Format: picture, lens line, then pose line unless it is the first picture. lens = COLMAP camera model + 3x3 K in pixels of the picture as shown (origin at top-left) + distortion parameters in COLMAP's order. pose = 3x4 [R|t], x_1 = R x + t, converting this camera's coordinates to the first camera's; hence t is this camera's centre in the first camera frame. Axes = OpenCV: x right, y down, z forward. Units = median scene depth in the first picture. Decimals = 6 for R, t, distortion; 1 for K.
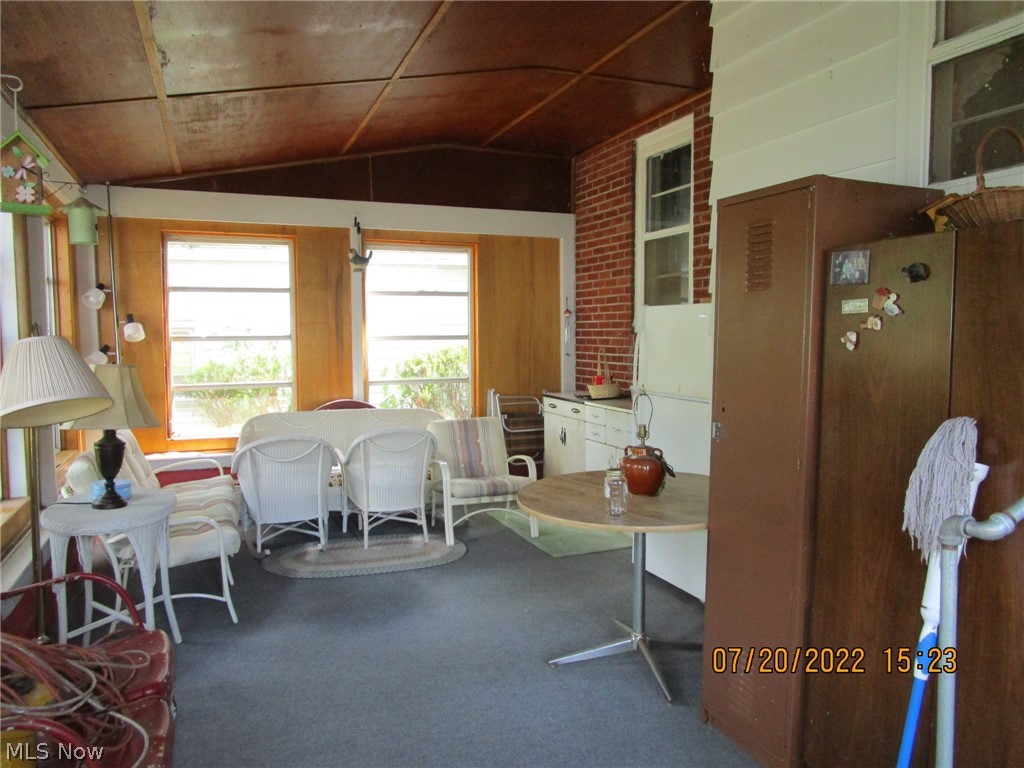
lens RADIAL K [[724.8, 0, 511.9], [0, 724.8, 391.9], [0, 0, 1]] dist [-0.033089, 0.007532]
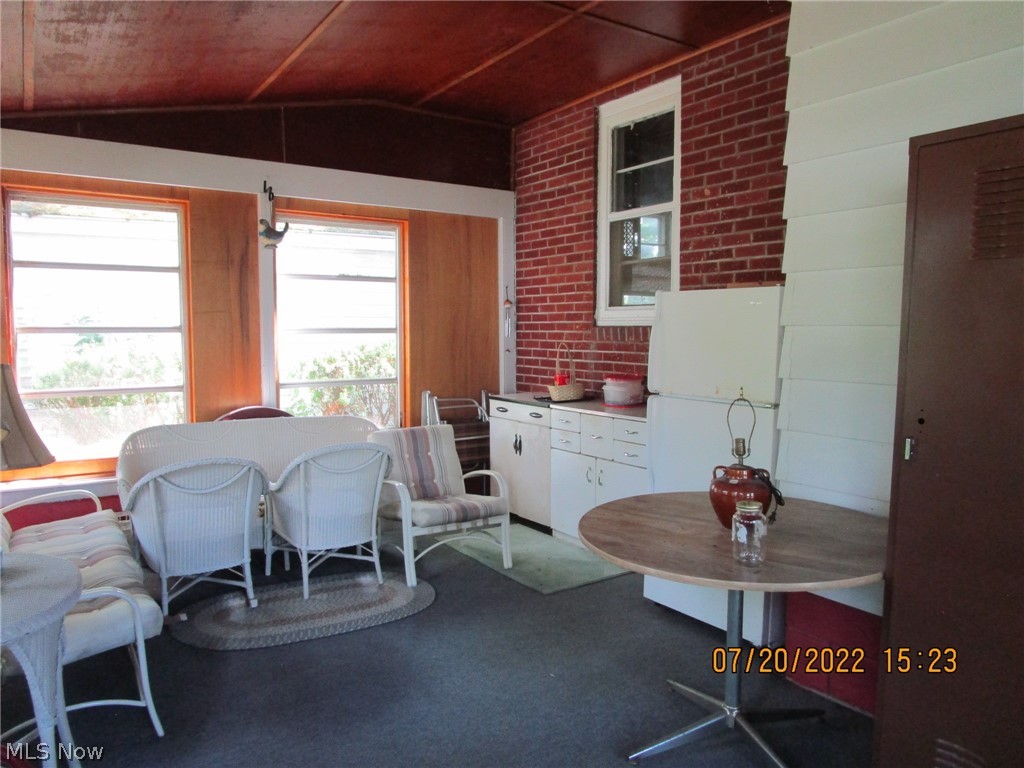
lens RADIAL K [[724.8, 0, 511.9], [0, 724.8, 391.9], [0, 0, 1]] dist [-0.033089, 0.007532]
pose [[0.979005, -0.012303, 0.203464, -0.120340], [0.011697, 0.999923, 0.004179, -0.006031], [-0.203500, -0.001711, 0.979073, 0.163554]]
